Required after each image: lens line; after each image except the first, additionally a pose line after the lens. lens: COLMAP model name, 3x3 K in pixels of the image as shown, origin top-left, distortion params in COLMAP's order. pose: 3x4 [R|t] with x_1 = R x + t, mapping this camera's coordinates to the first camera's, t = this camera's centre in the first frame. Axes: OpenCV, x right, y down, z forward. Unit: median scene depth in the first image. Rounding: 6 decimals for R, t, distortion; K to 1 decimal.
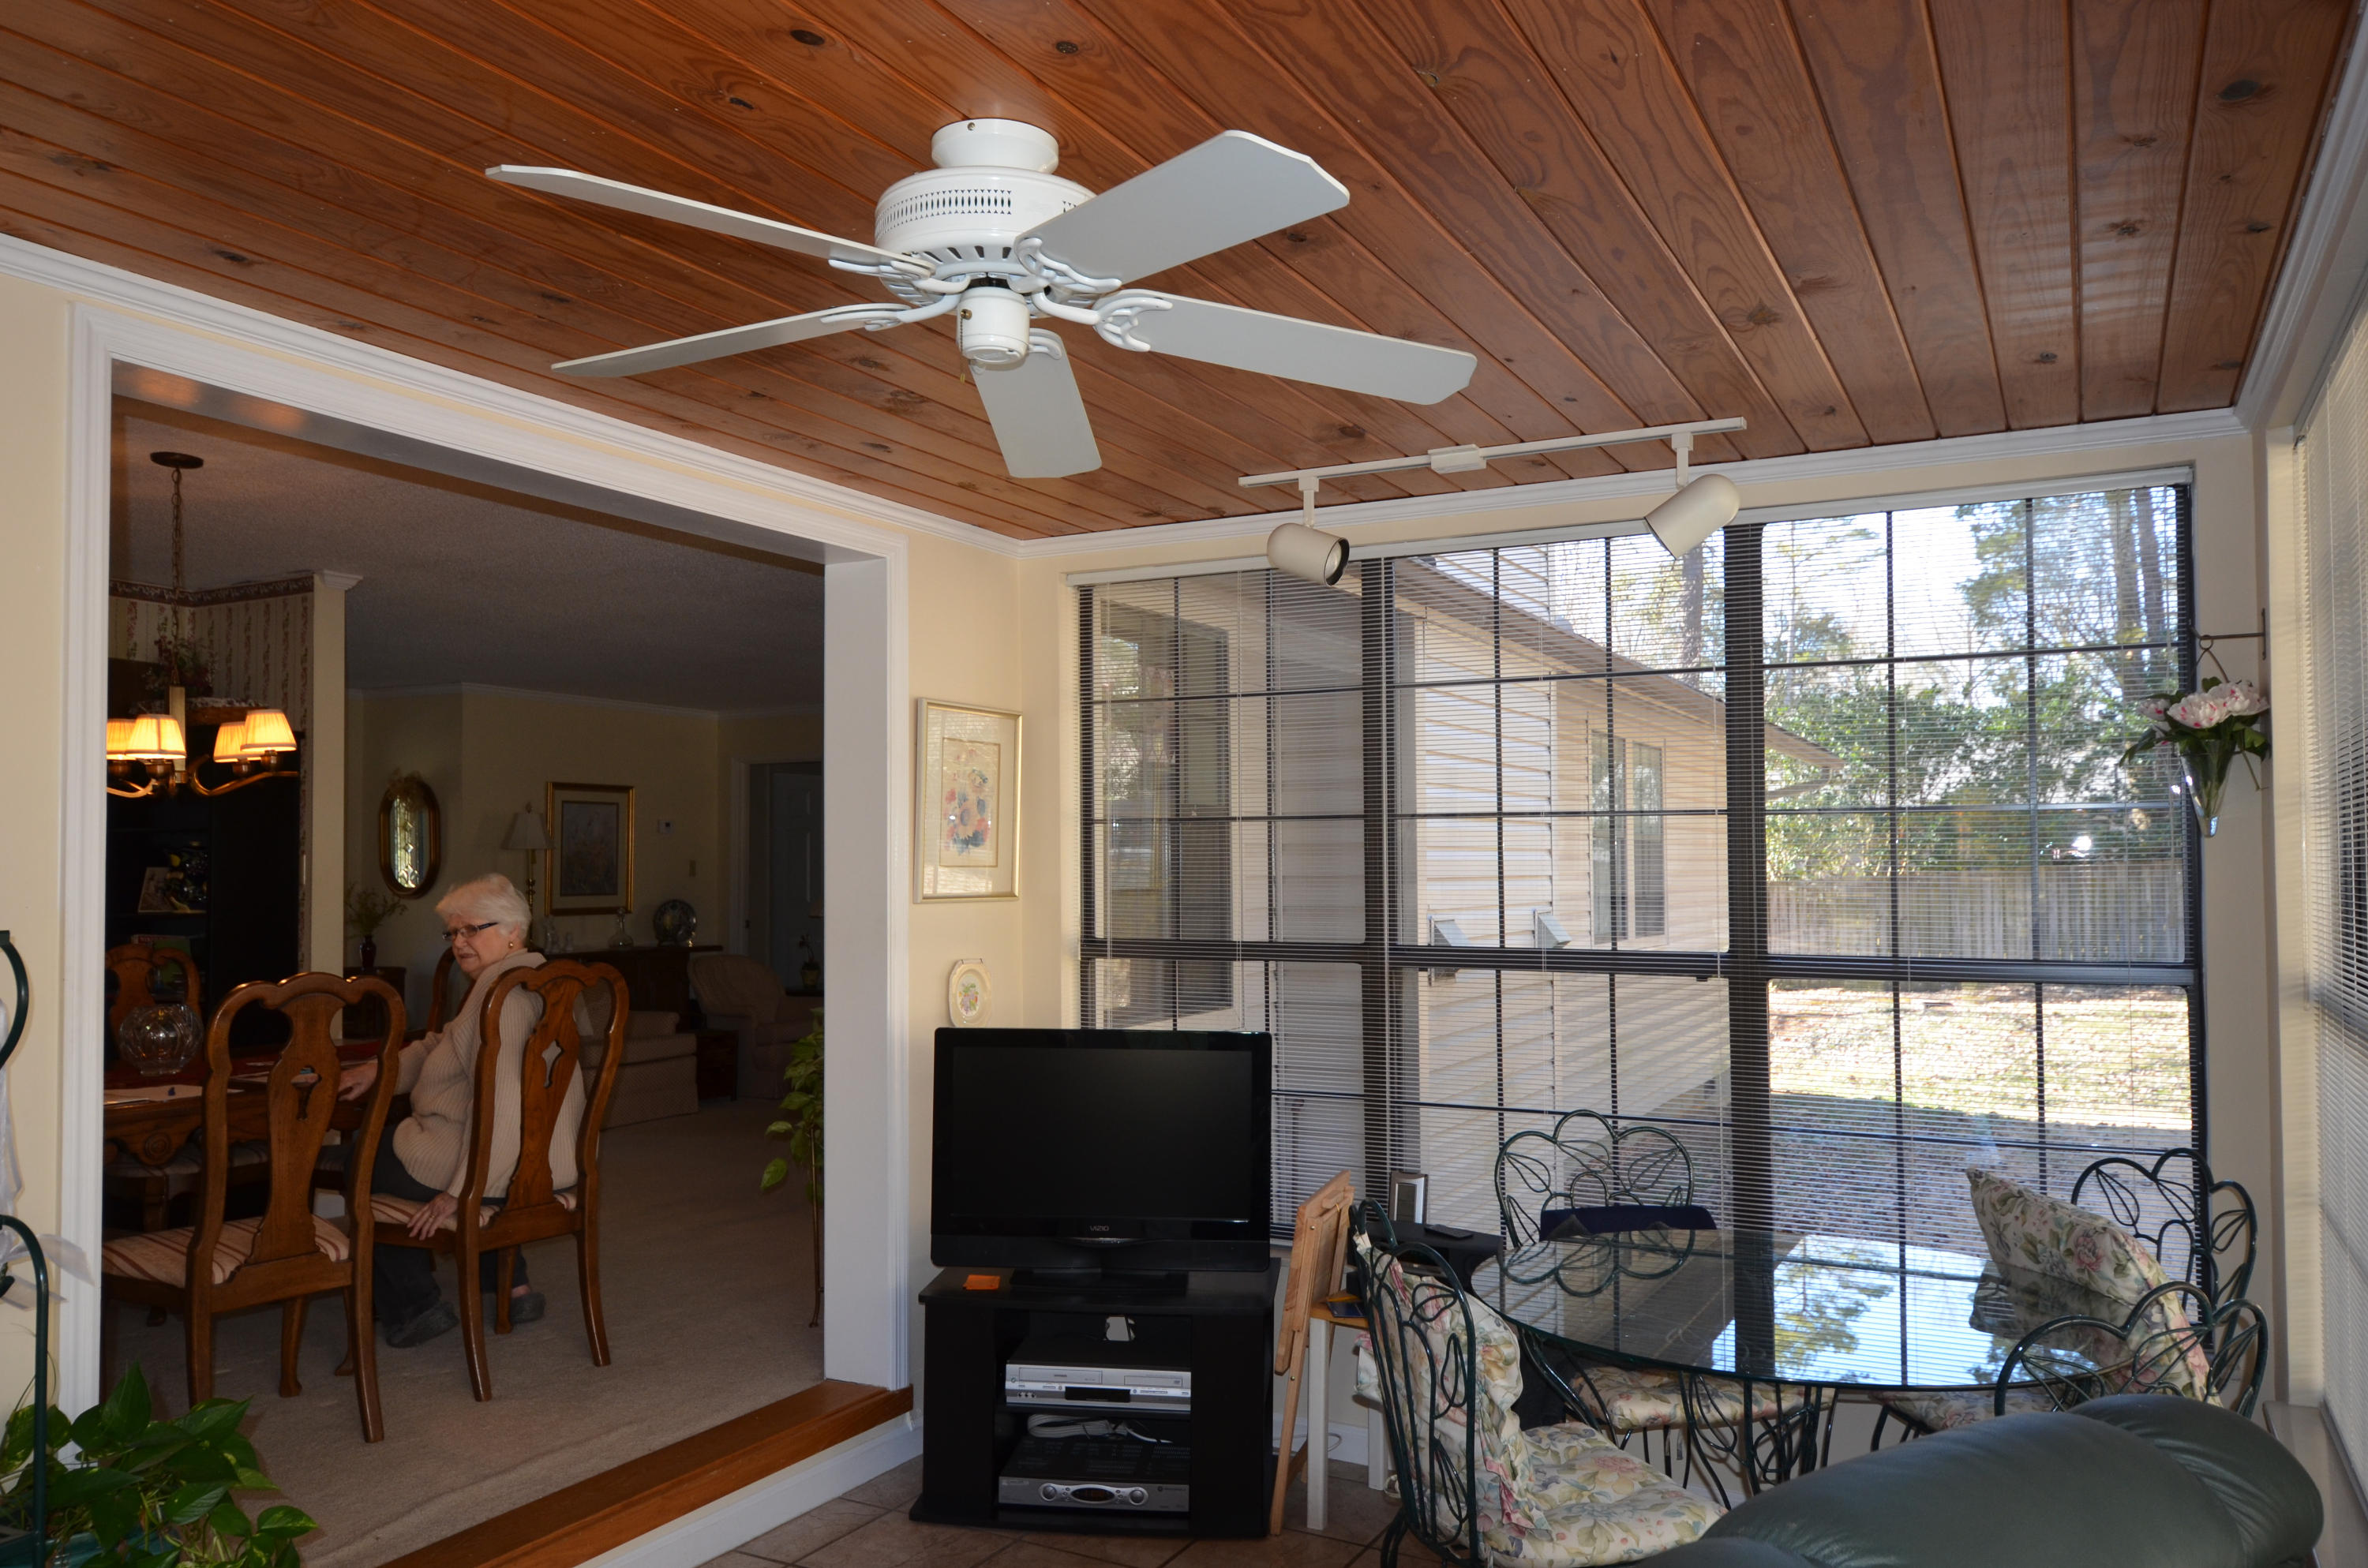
lens RADIAL K [[1650.6, 0, 1217.0], [0, 1650.6, 837.5], [0, 0, 1]] dist [-0.010933, -0.005361]
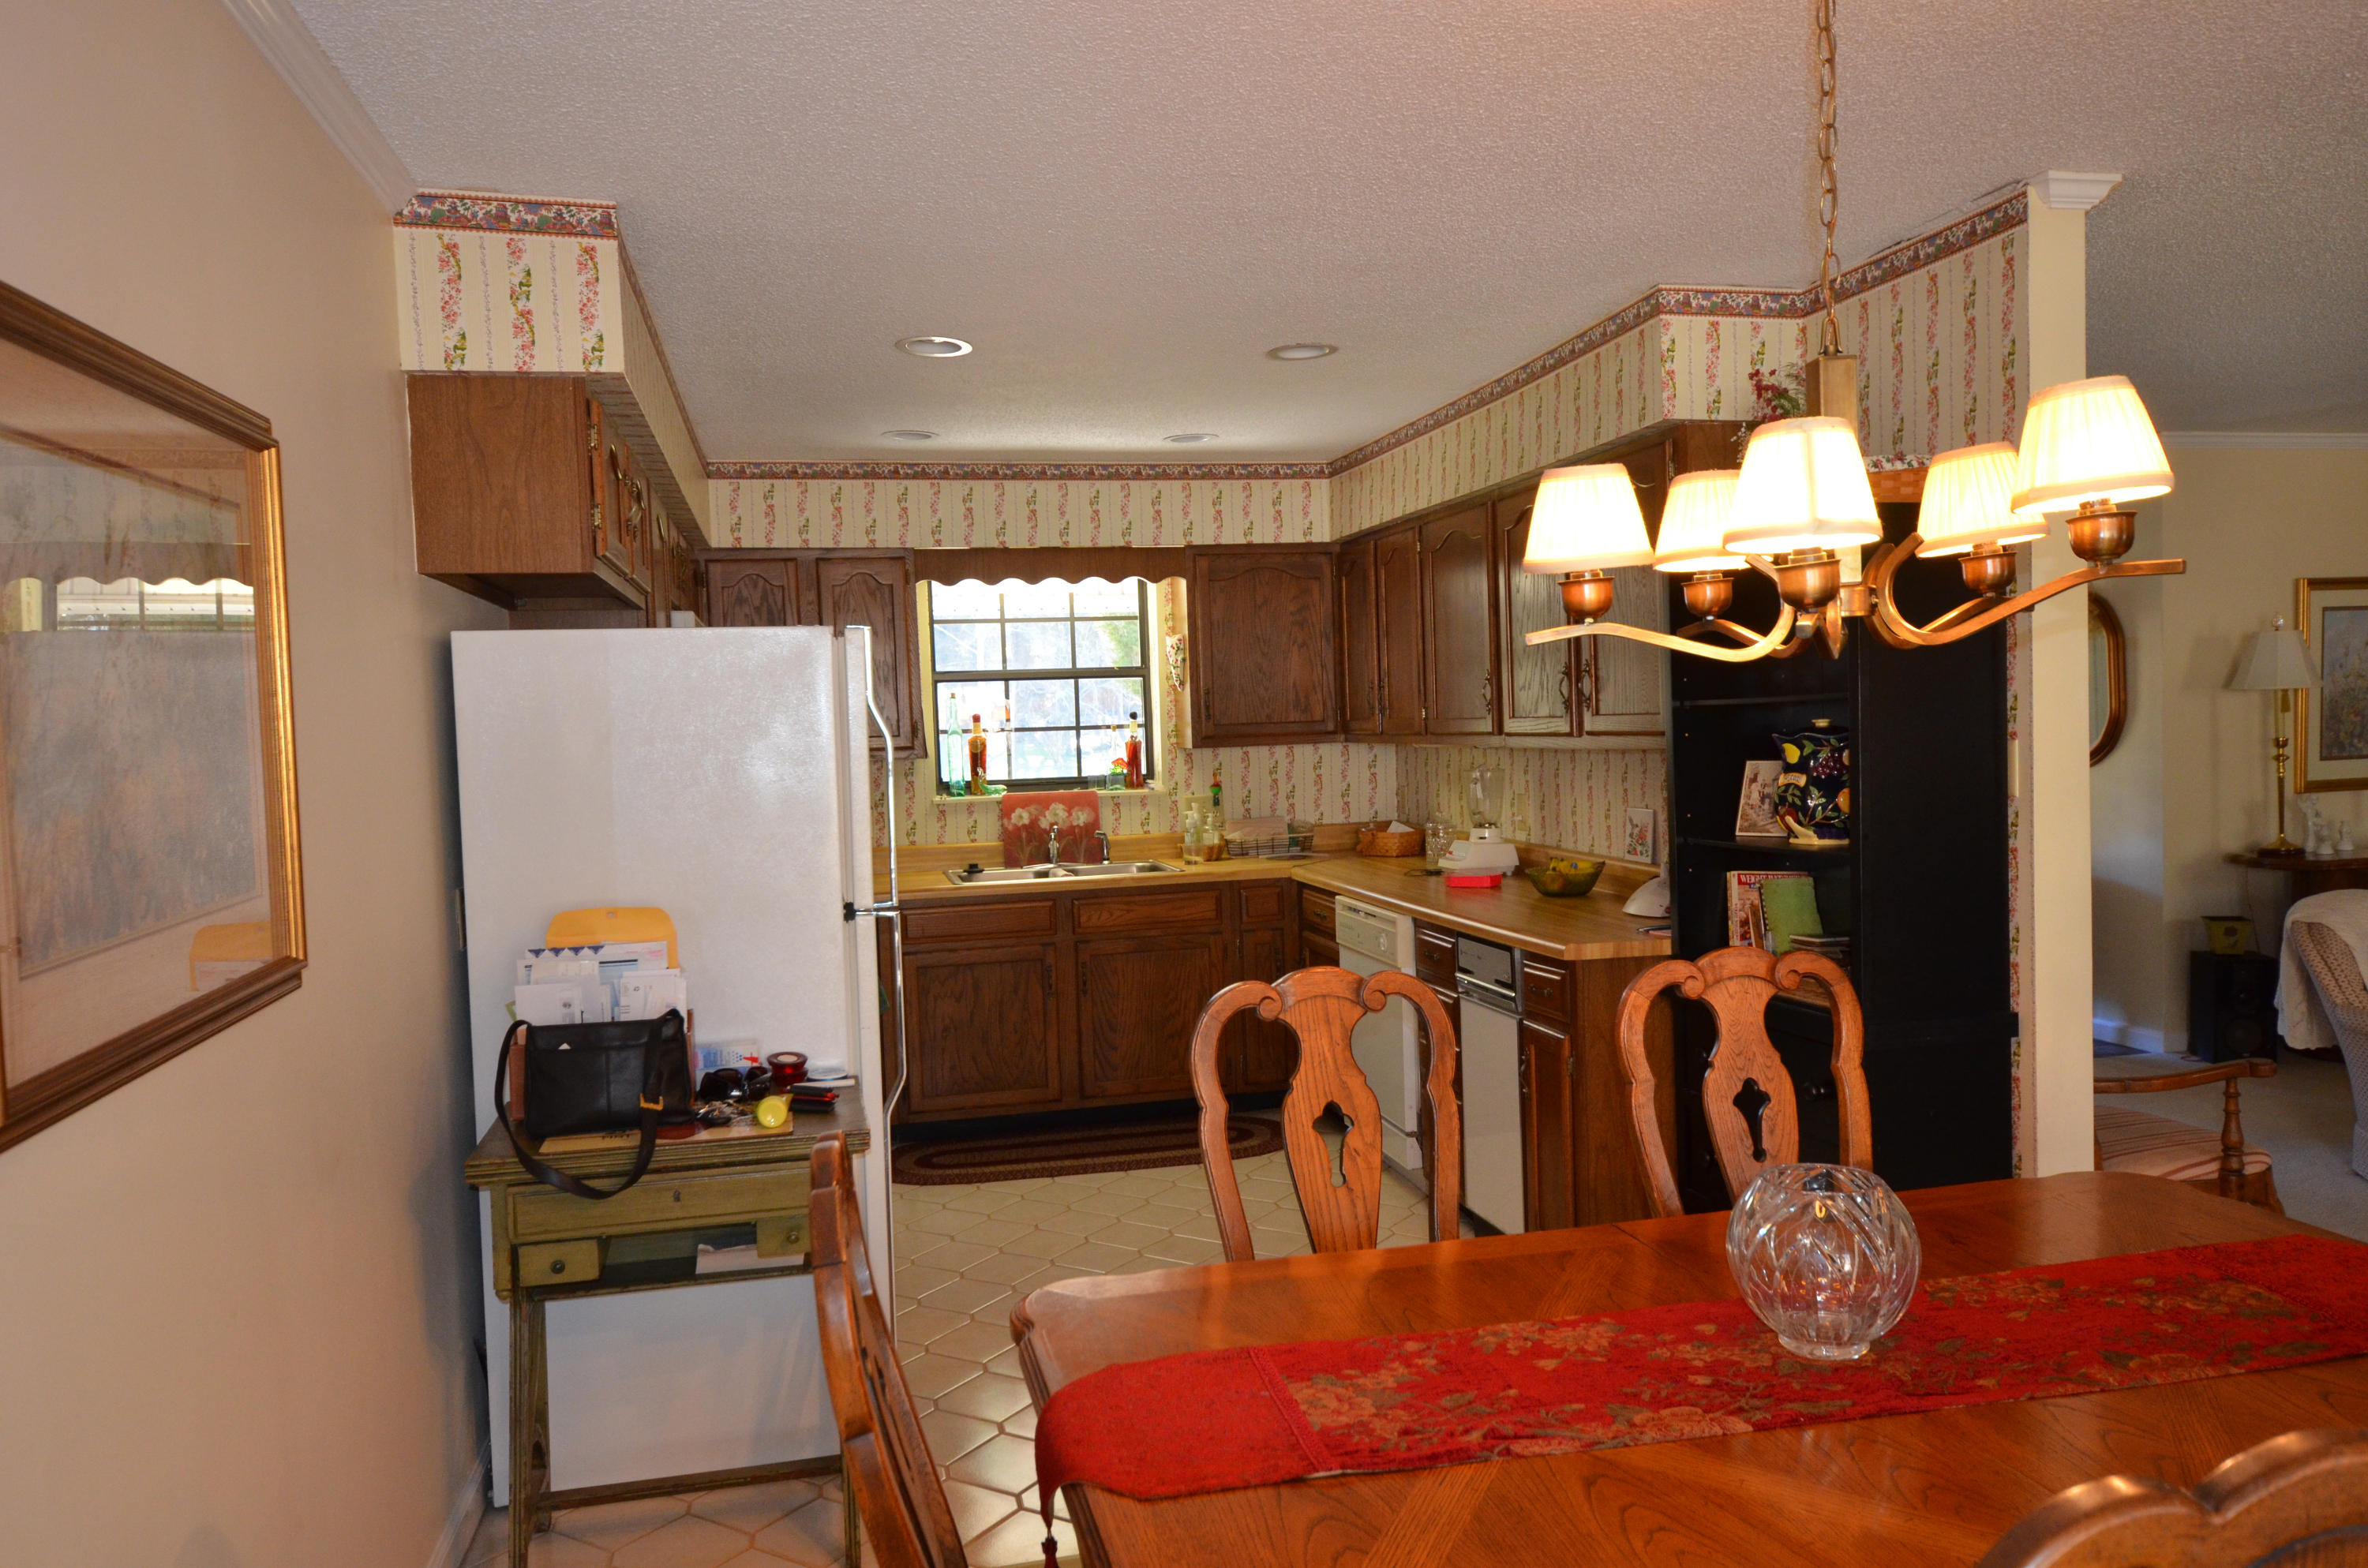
lens RADIAL K [[1650.6, 0, 1188.4], [0, 1650.6, 797.9], [0, 0, 1]] dist [-0.010933, -0.005361]
pose [[0.629705, 0.017291, -0.776642, -0.315764], [0.048505, 0.996926, 0.061524, -0.016176], [0.775319, -0.076413, 0.626931, 0.467891]]
